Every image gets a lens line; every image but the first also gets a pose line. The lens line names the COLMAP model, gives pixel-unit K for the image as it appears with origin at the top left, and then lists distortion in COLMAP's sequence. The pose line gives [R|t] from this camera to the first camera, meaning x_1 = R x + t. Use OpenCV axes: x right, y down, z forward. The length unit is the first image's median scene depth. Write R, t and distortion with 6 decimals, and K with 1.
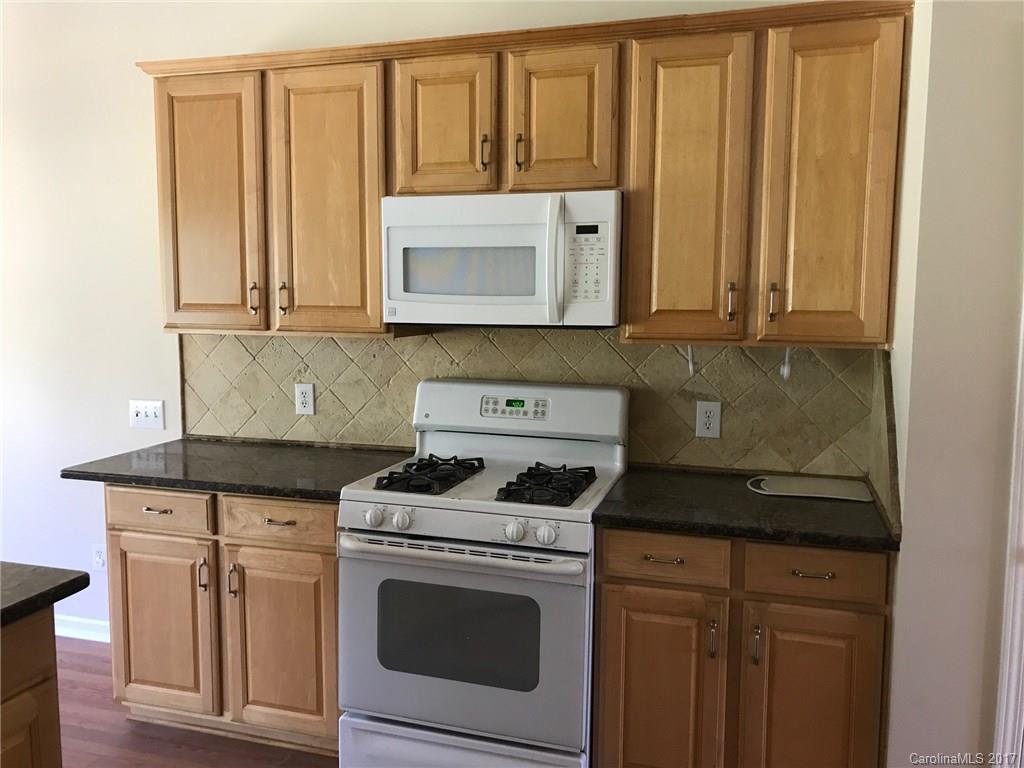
lens RADIAL K [[842.6, 0, 512.0], [0, 842.6, 384.0], [0, 0, 1]] dist [0.060473, 0.000875]
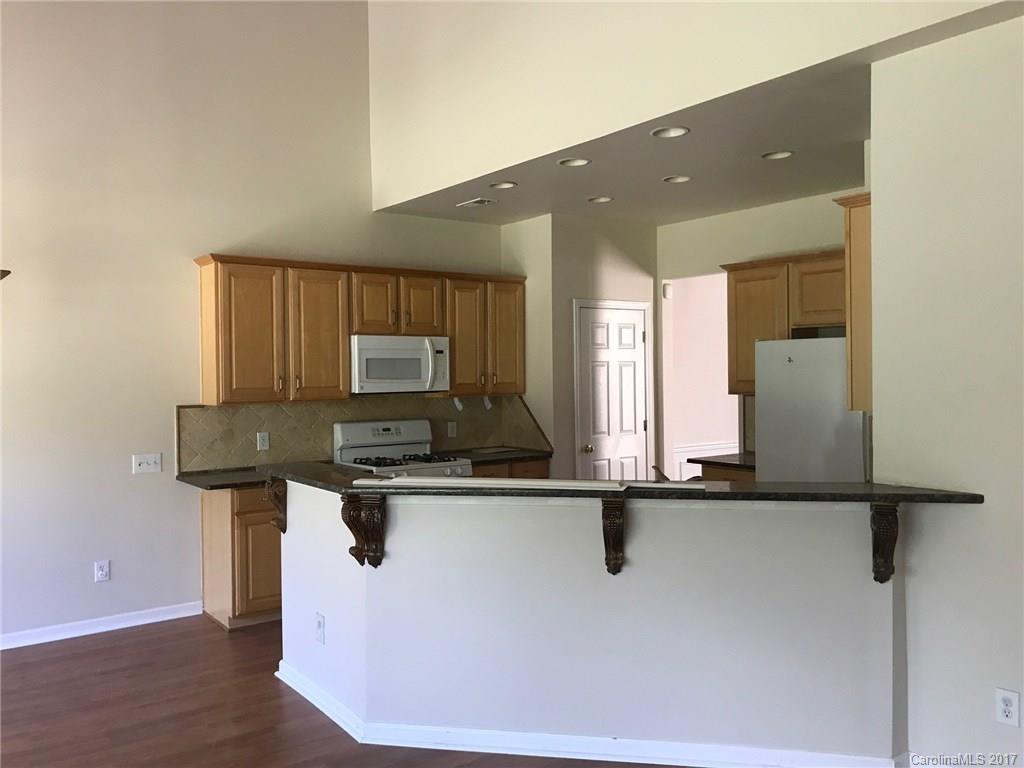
lens RADIAL K [[833.7, 0, 547.5], [0, 833.7, 380.7], [0, 0, 1]] dist [-0.092922, -0.001573]
pose [[0.569218, -0.023325, 0.821856, -1.552061], [0.107813, 0.993084, -0.046487, 0.043003], [-0.815087, 0.115068, 0.567795, -0.562868]]
